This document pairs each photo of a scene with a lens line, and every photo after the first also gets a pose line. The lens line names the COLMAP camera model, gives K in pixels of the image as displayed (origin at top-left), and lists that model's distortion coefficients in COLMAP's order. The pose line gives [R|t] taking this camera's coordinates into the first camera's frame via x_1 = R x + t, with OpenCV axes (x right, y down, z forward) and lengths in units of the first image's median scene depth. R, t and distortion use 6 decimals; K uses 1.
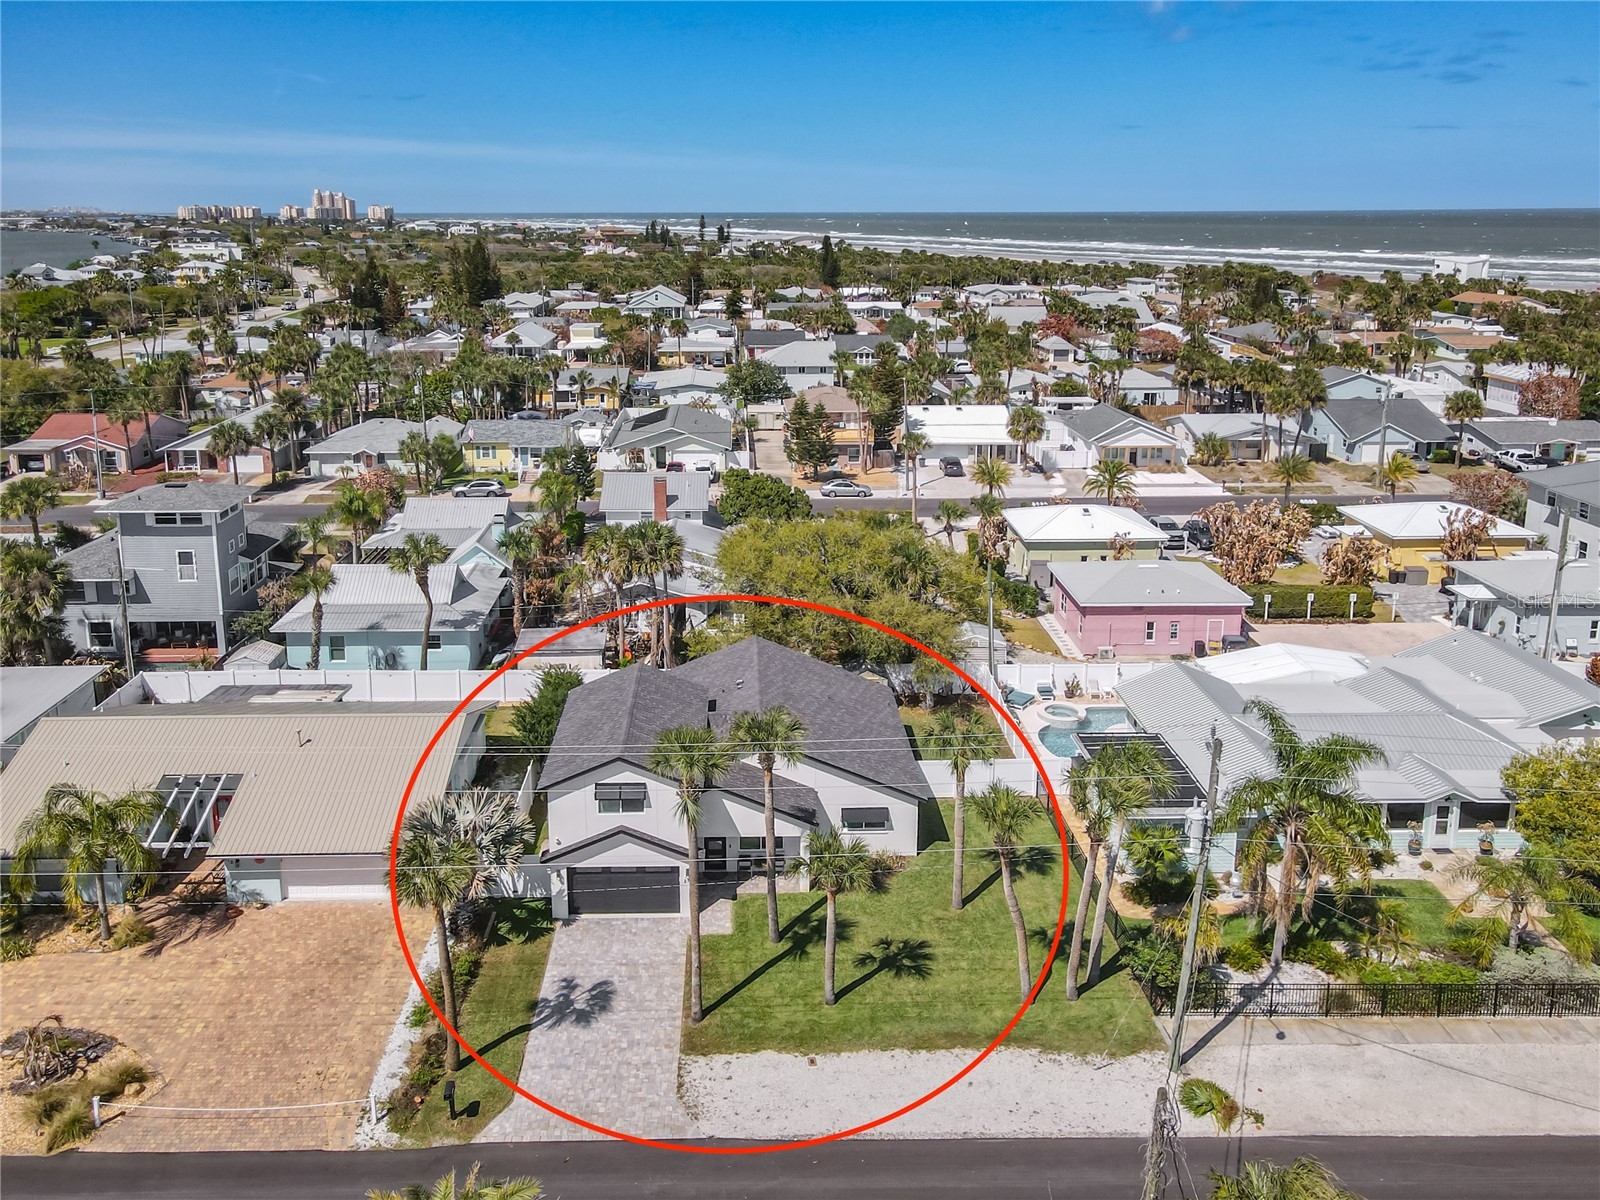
lens RADIAL K [[1231.7, 0, 753.6], [0, 1231.7, 457.3], [0, 0, 1]] dist [0.004581, -0.000883]
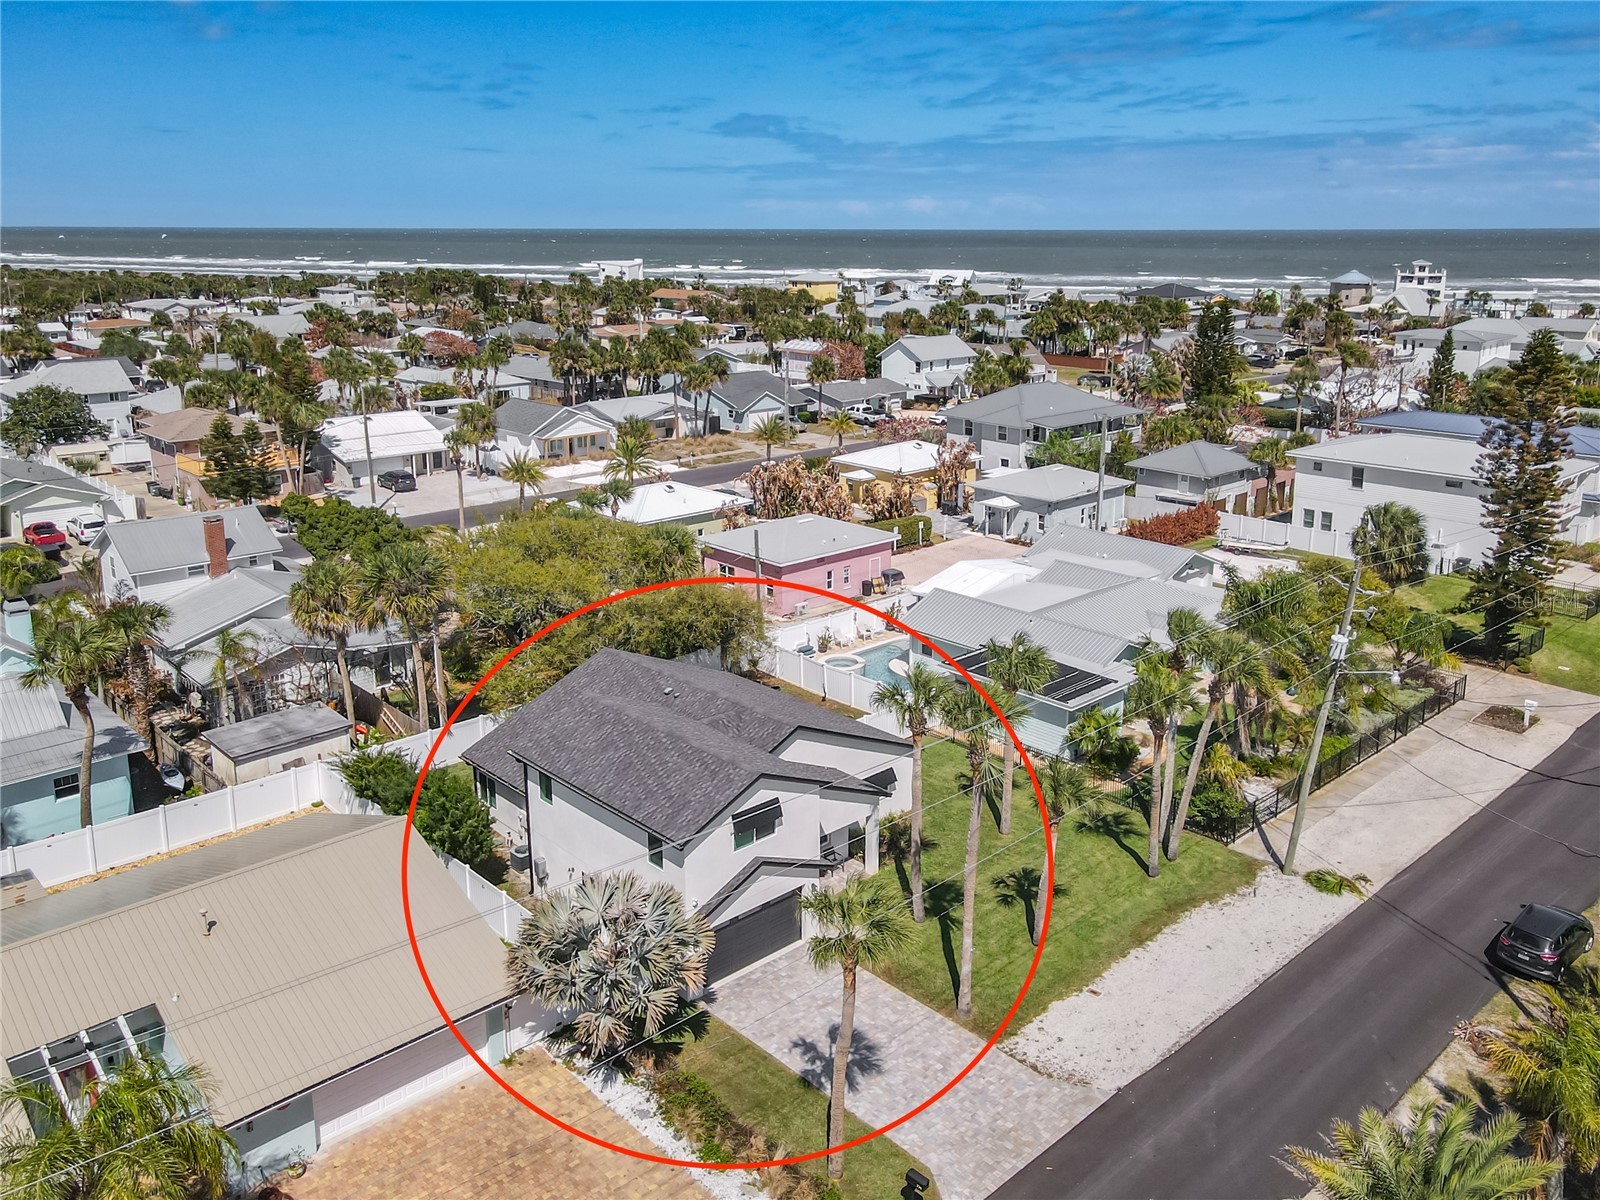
lens RADIAL K [[1280.1, 0, 818.6], [0, 1280.1, 490.5], [0, 0, 1]] dist [0.003991, 0.001704]
pose [[0.734921, -0.133413, 0.664901, -0.419876], [0.130267, 0.989971, 0.054653, 0.006559], [-0.665524, 0.046449, 0.744930, 0.210636]]
